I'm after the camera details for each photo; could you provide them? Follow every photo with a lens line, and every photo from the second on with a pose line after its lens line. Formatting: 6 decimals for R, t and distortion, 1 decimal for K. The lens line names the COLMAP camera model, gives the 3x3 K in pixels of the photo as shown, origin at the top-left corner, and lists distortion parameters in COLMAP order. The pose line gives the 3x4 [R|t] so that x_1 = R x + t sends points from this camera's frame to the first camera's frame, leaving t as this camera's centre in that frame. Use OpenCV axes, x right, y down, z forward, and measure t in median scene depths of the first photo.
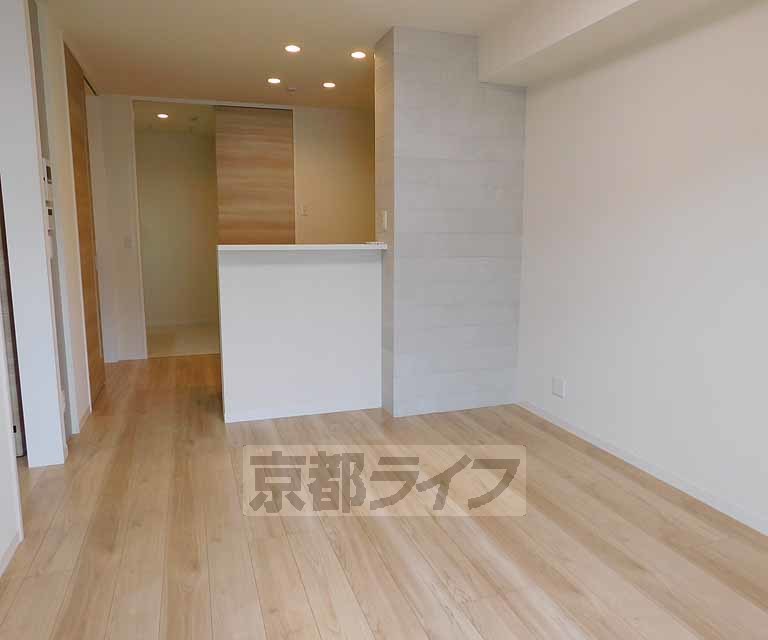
lens RADIAL K [[557.1, 0, 384.0], [0, 557.1, 320.0], [0, 0, 1]] dist [-0.028062, 0.002393]
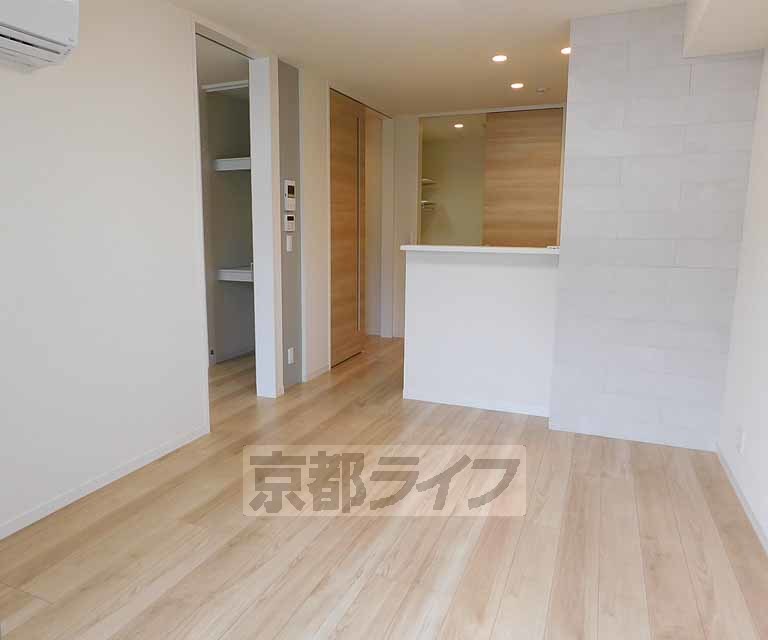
lens RADIAL K [[573.0, 0, 384.0], [0, 573.0, 320.0], [0, 0, 1]] dist [-0.009831, 0.006346]
pose [[0.741930, 0.114338, -0.660656, 0.434382], [-0.108596, 0.992834, 0.049872, -0.030308], [0.661625, 0.034743, 0.749030, 0.066224]]
